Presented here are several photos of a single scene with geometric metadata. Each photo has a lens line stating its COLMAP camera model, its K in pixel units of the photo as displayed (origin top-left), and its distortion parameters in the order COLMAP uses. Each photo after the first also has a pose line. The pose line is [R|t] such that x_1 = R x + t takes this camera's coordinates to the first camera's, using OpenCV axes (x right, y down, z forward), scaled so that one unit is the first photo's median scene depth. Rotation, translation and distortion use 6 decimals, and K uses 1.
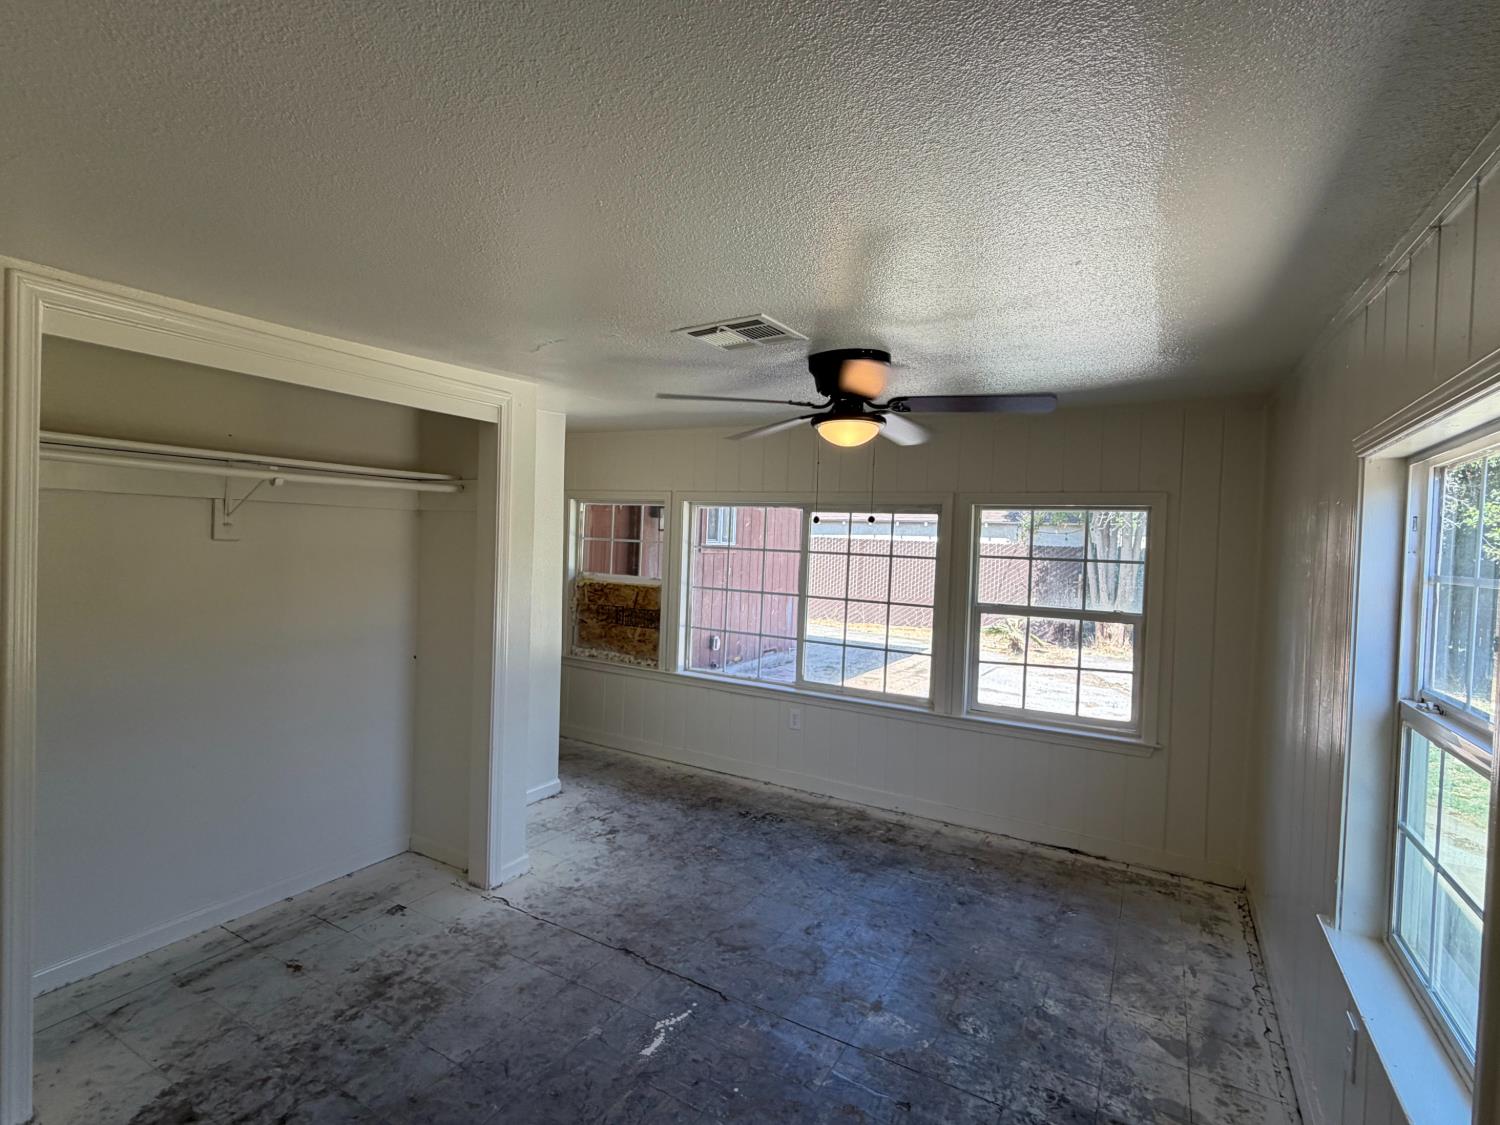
lens RADIAL K [[724.6, 0, 749.6], [0, 724.6, 568.2], [0, 0, 1]] dist [-0.000241, -0.000159]
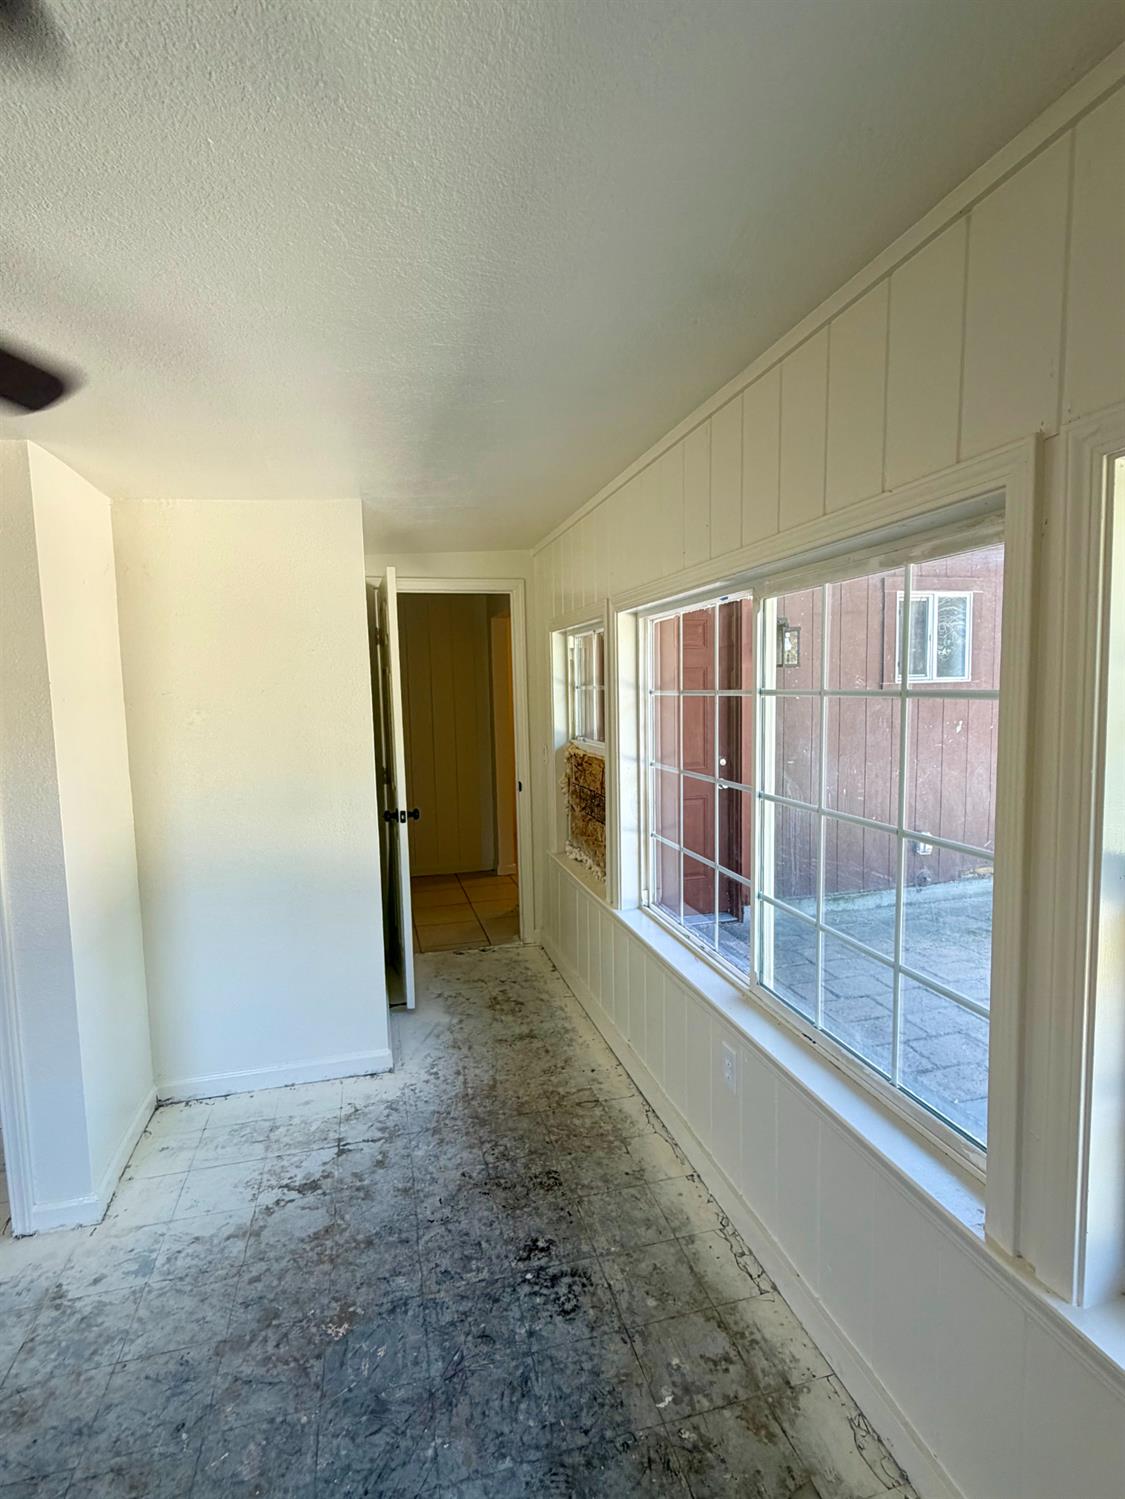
lens RADIAL K [[724.1, 0, 554.8], [0, 724.1, 753.1], [0, 0, 1]] dist [-0.000241, -0.000159]
pose [[0.697997, 0.010487, -0.716024, 0.373713], [0.023711, 0.999006, 0.037746, -0.008610], [0.715708, -0.043324, 0.697054, 0.749157]]
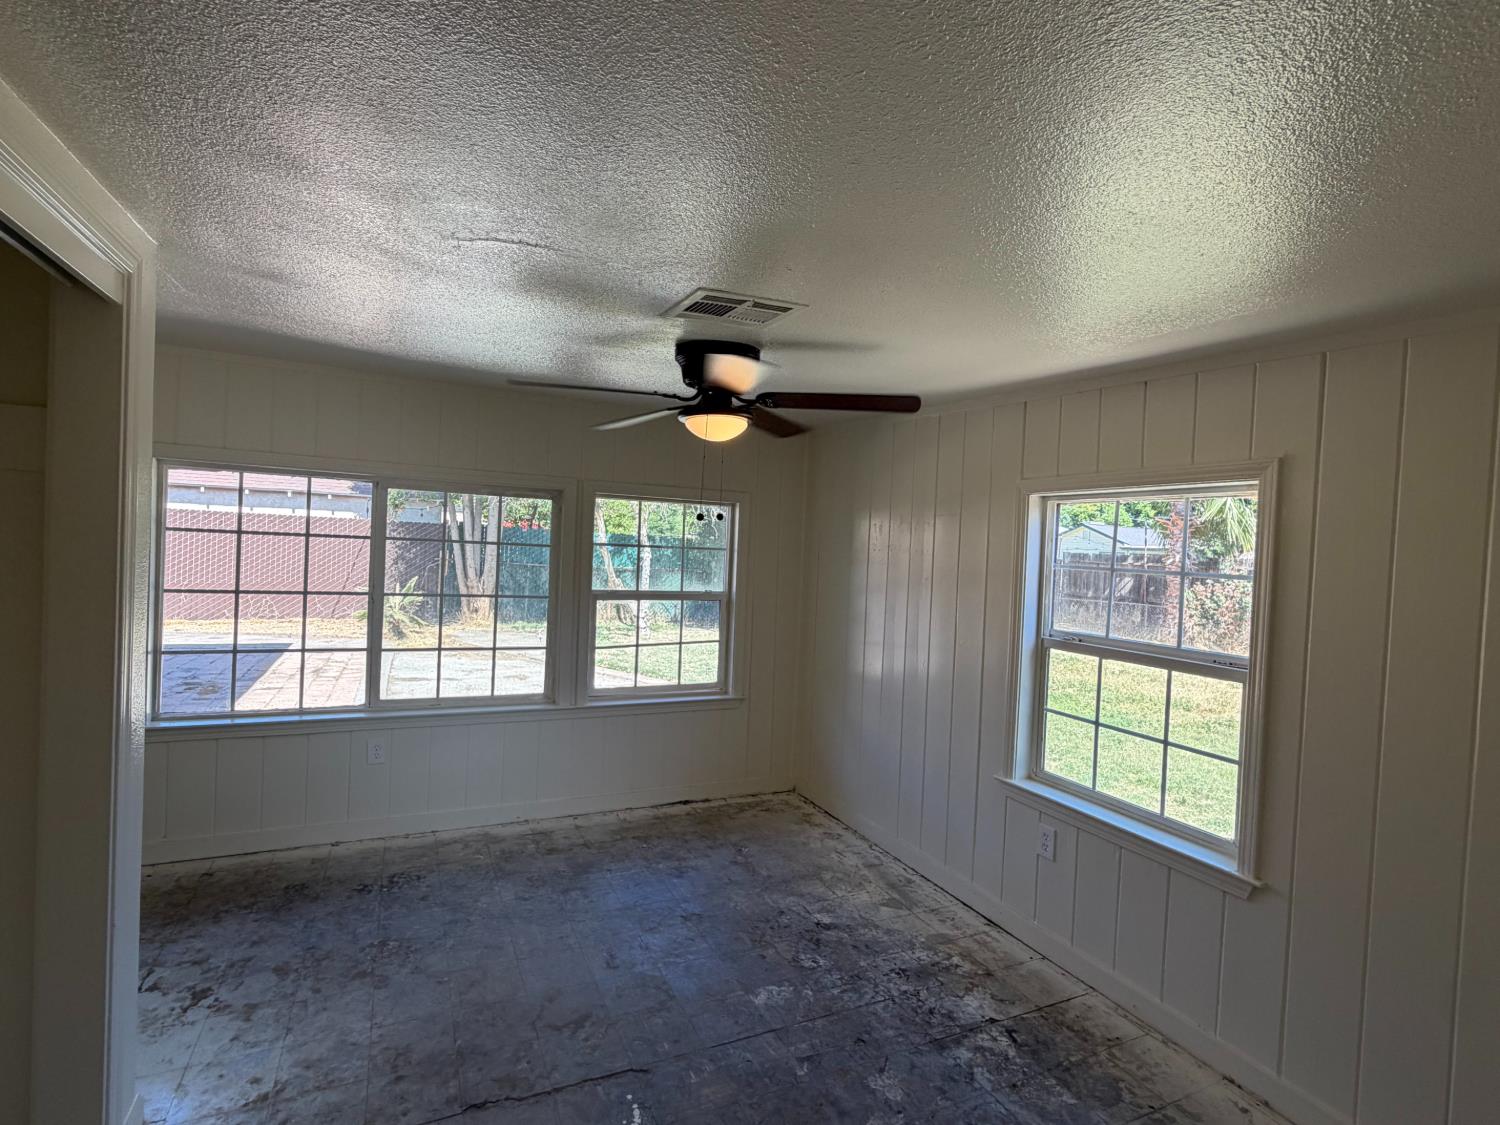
lens RADIAL K [[724.6, 0, 754.2], [0, 724.6, 555.3], [0, 0, 1]] dist [-0.000241, -0.000159]
pose [[0.571495, -0.021202, 0.820332, -0.421246], [0.003350, 0.999718, 0.023504, -0.026656], [-0.820599, -0.010684, 0.571405, 0.259189]]
